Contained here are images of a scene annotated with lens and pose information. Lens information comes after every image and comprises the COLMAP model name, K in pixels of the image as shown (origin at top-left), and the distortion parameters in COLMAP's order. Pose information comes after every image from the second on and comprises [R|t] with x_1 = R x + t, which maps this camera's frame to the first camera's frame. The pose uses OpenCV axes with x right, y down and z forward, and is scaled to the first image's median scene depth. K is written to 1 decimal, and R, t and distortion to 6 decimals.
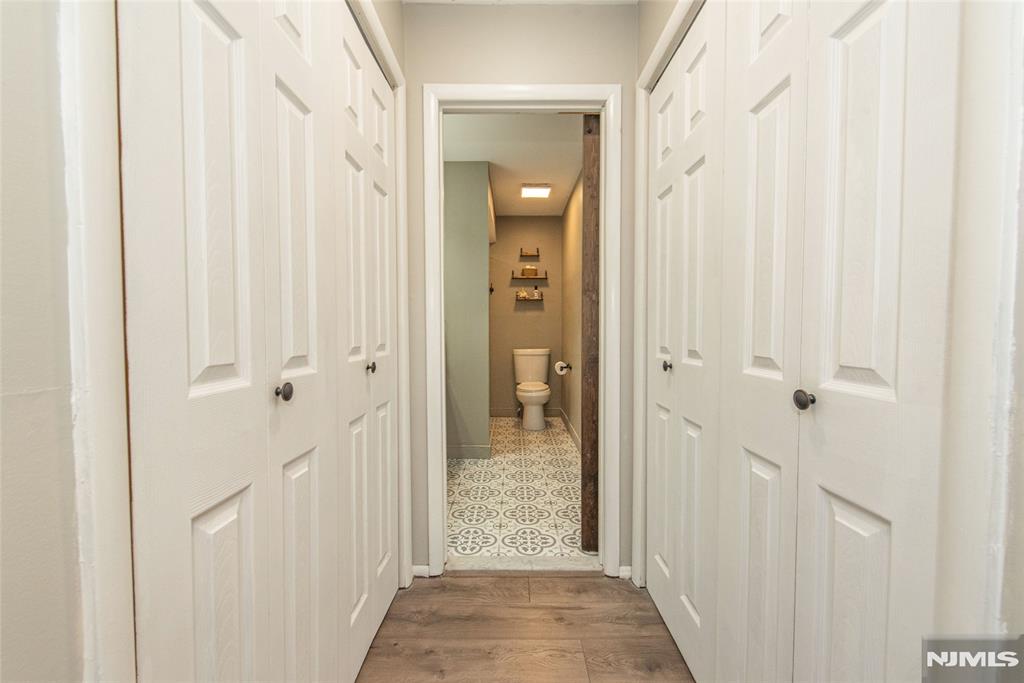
lens RADIAL K [[406.6, 0, 512.9], [0, 406.6, 342.1], [0, 0, 1]] dist [-0.007574, -0.000099]
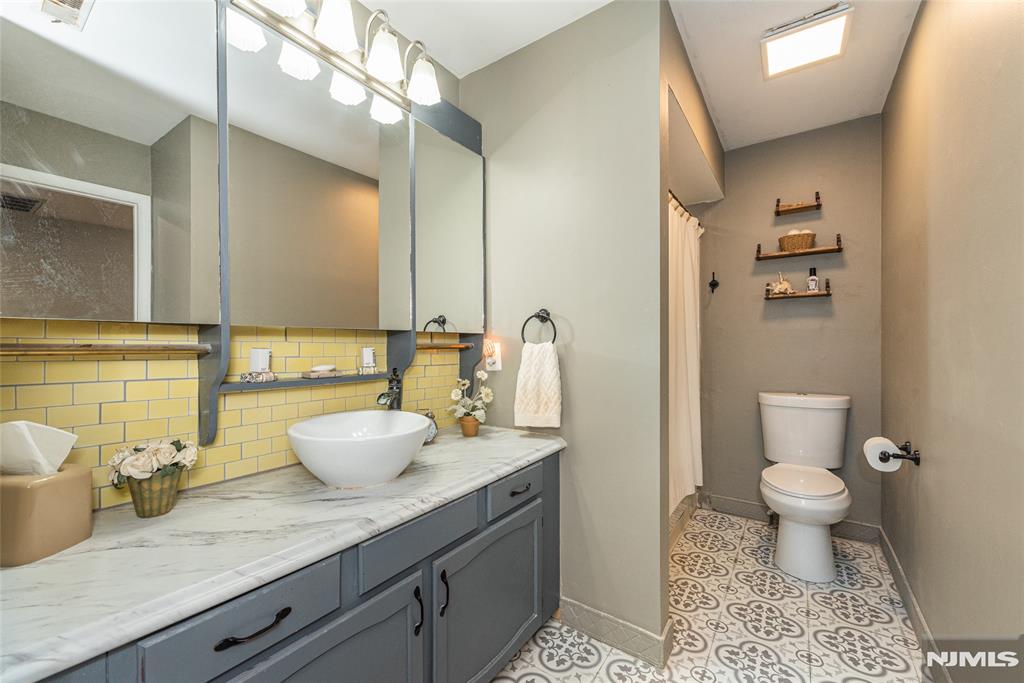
lens RADIAL K [[406.6, 0, 512.9], [0, 406.6, 345.4], [0, 0, 1]] dist [-0.007574, -0.000099]
pose [[0.819758, -0.000533, -0.572710, 0.039965], [-0.012150, 0.999758, -0.018321, -0.030717], [0.572581, 0.021978, 0.819553, 0.394829]]
